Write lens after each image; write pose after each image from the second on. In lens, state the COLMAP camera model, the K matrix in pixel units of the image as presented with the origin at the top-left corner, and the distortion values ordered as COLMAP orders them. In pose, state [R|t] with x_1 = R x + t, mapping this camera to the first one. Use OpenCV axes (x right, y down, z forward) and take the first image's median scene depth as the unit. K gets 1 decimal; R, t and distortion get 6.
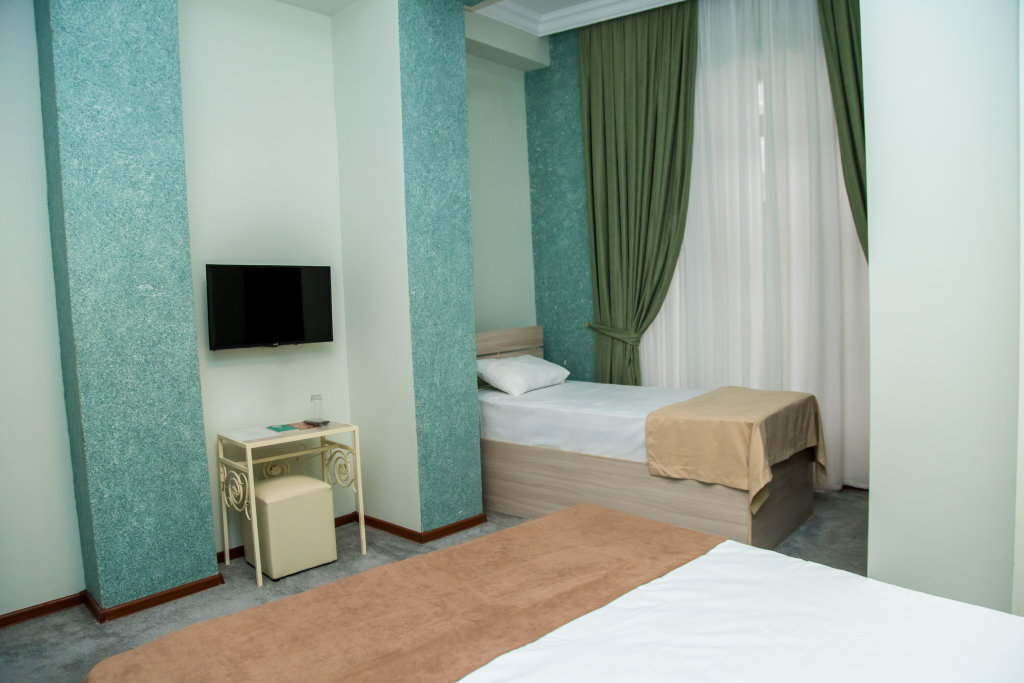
lens RADIAL K [[689.9, 0, 517.5], [0, 689.9, 352.3], [0, 0, 1]] dist [-0.130101, 0.068639]
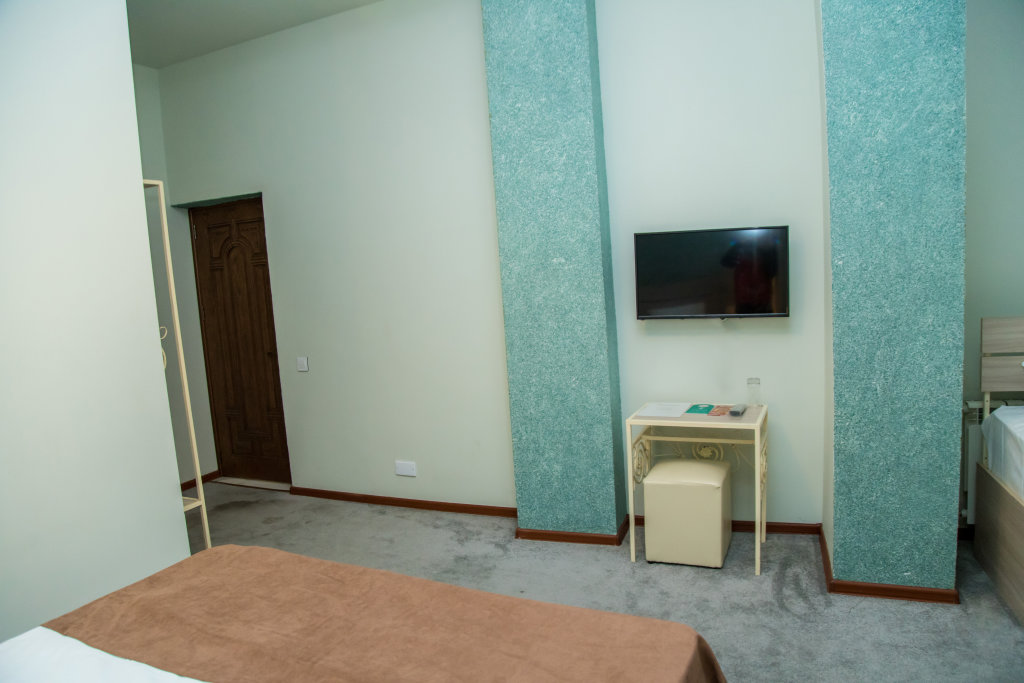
lens RADIAL K [[689.9, 0, 517.5], [0, 689.9, 352.3], [0, 0, 1]] dist [-0.130101, 0.068639]
pose [[0.377151, 0.128570, -0.917184, 0.462217], [-0.026704, 0.991415, 0.127995, -0.088544], [0.925767, -0.023781, 0.377347, 0.491608]]
